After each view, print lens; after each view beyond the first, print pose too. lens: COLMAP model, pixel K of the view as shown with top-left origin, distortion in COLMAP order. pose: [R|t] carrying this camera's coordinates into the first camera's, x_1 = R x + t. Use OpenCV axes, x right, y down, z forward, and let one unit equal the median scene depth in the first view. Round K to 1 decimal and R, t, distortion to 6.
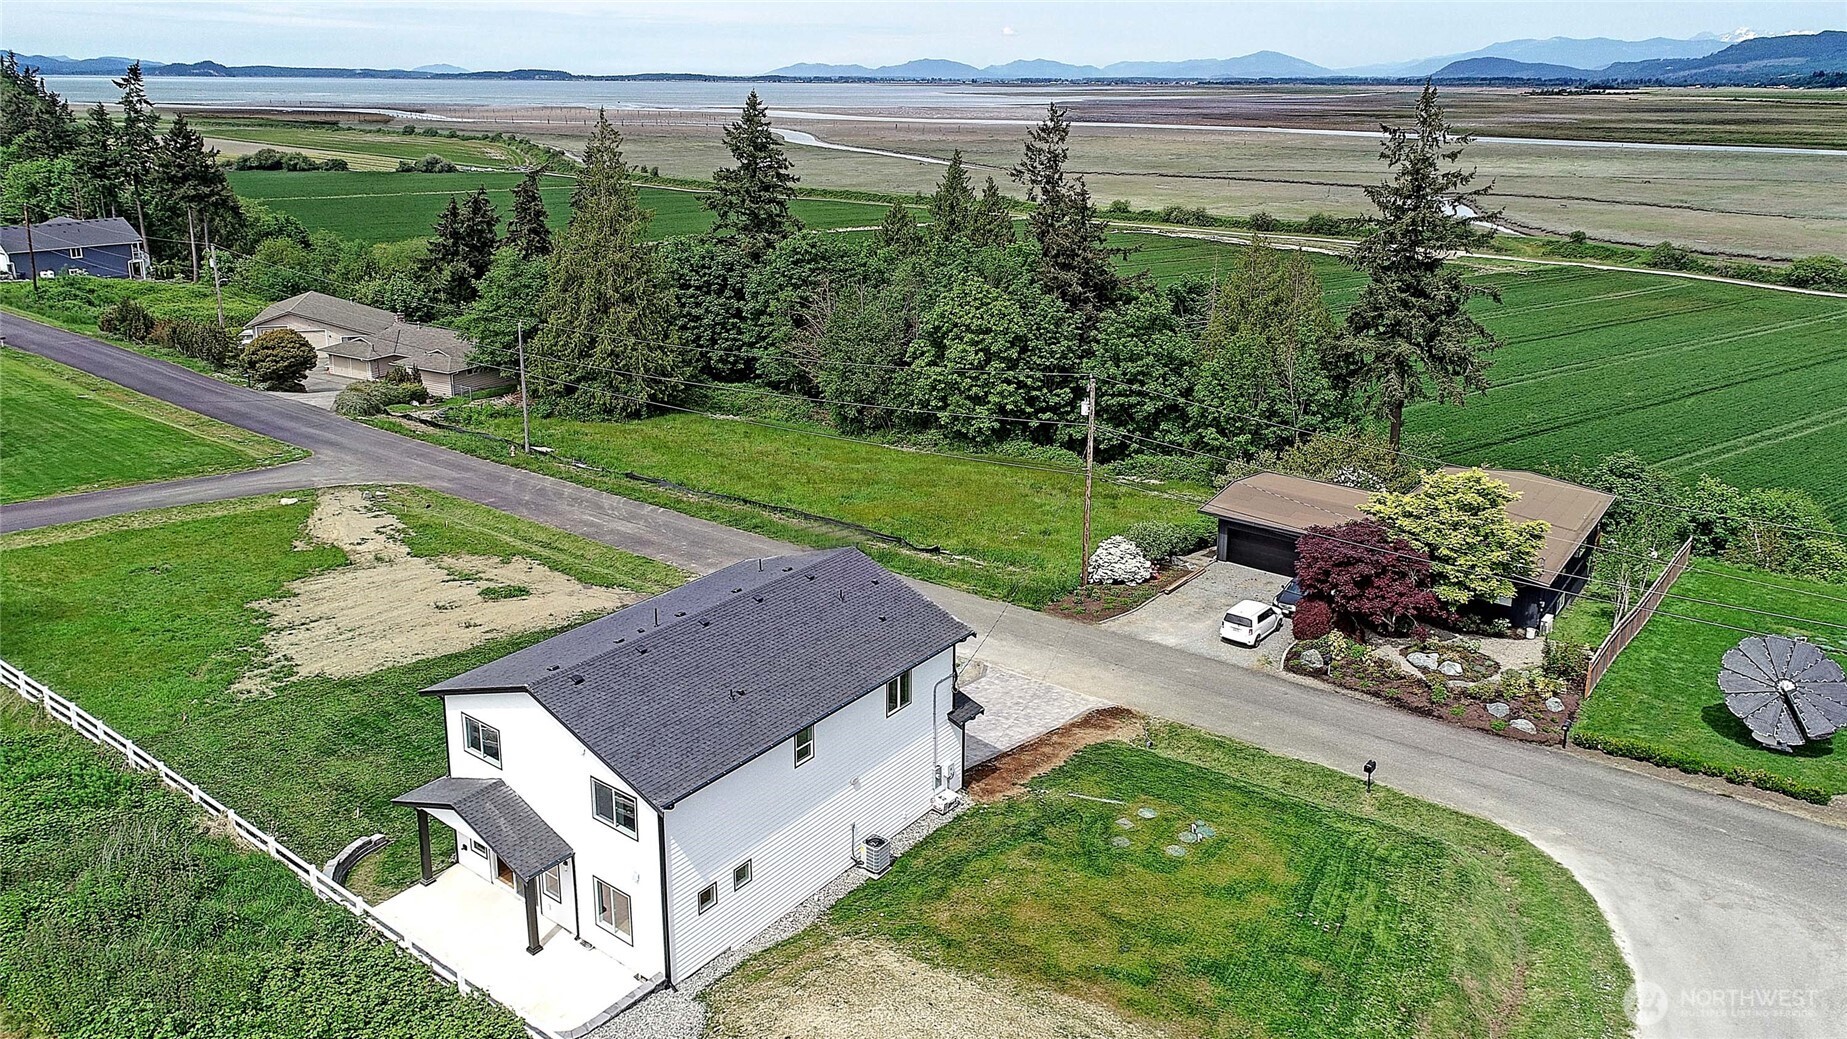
lens RADIAL K [[1298.5, 0, 921.7], [0, 1298.5, 378.3], [0, 0, 1]] dist [0.019493, 0.003139]
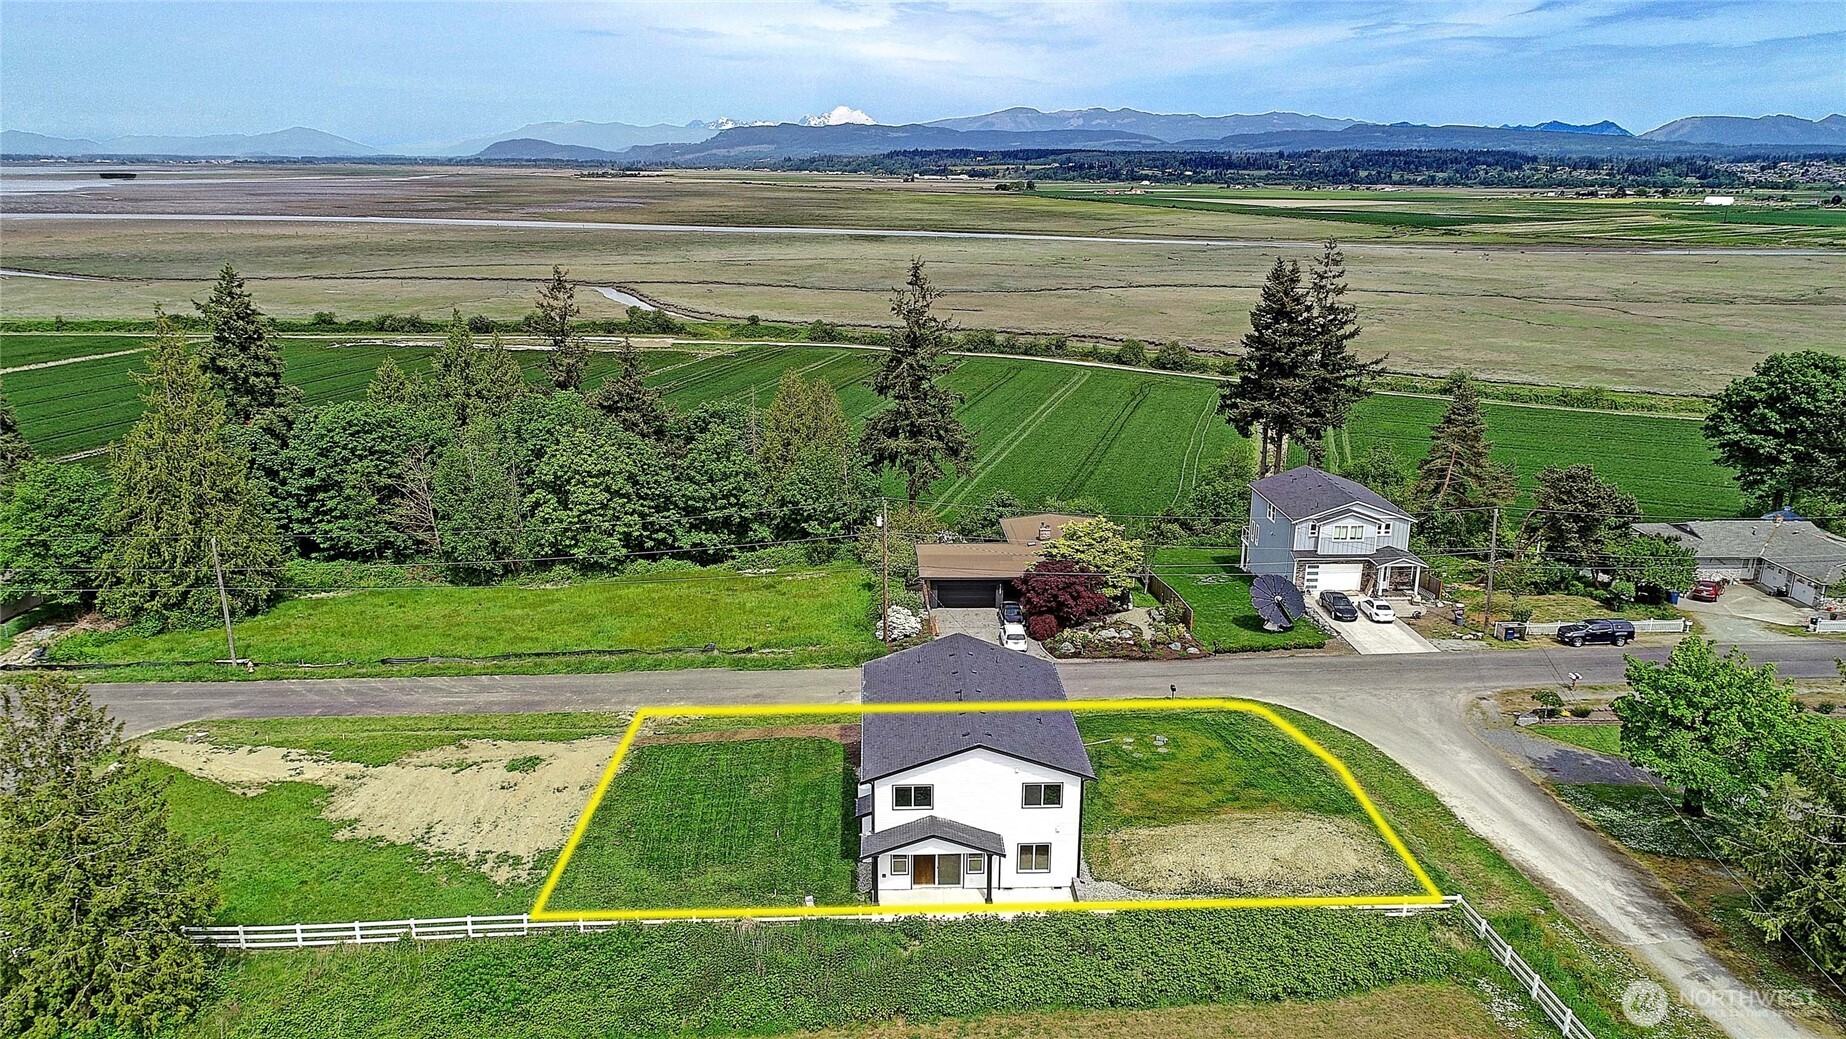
lens RADIAL K [[1253.6, 0, 923.0], [0, 1253.6, 519.5], [0, 0, 1]] dist [0.004897, 0.000249]
pose [[0.766899, -0.172740, 0.618083, -0.436708], [0.138506, 0.984947, 0.103416, -0.072895], [-0.626643, 0.006299, 0.779281, -0.062355]]
